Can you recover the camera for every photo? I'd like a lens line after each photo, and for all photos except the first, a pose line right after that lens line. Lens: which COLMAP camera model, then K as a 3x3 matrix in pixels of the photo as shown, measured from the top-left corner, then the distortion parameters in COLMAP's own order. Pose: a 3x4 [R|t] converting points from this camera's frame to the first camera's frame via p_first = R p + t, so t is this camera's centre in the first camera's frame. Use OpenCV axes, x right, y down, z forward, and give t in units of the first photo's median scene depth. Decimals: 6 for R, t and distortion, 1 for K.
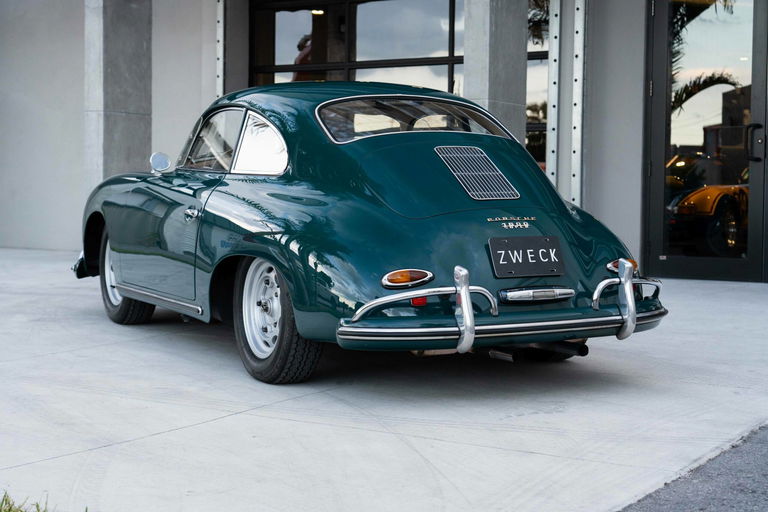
lens RADIAL K [[1267.4, 0, 386.5], [0, 1267.4, 256.1], [0, 0, 1]] dist [-0.015224, 0.000000]
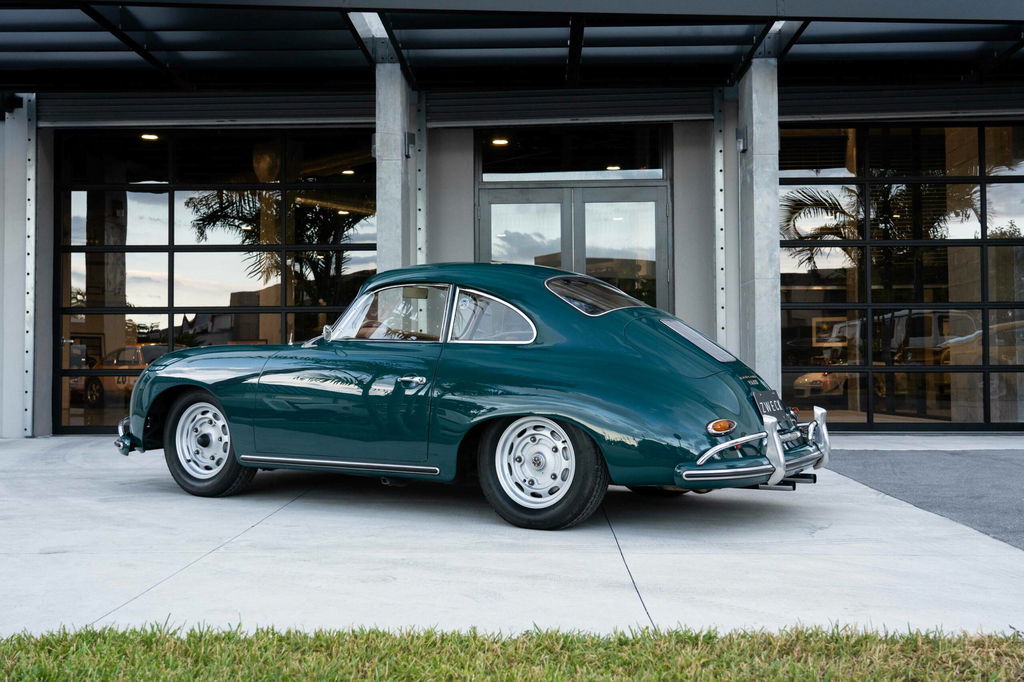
lens RADIAL K [[1061.5, 0, 517.1], [0, 1061.5, 348.2], [0, 0, 1]] dist [-0.017987, 0.000000]
pose [[0.855639, -0.002485, 0.517567, -0.627637], [0.038862, 0.997474, -0.059456, -0.004055], [-0.516112, 0.070987, 0.853575, 0.233660]]
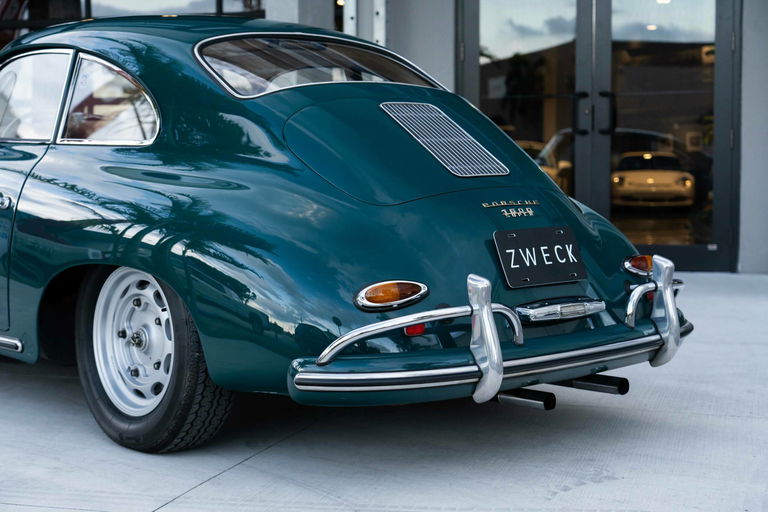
lens RADIAL K [[1275.9, 0, 385.1], [0, 1275.9, 251.4], [0, 0, 1]] dist [0.036471, 0.000000]
pose [[0.966396, -0.025931, 0.255748, -0.151158], [0.023787, 0.999651, 0.011472, -0.012482], [-0.255956, -0.005003, 0.966675, 0.330283]]
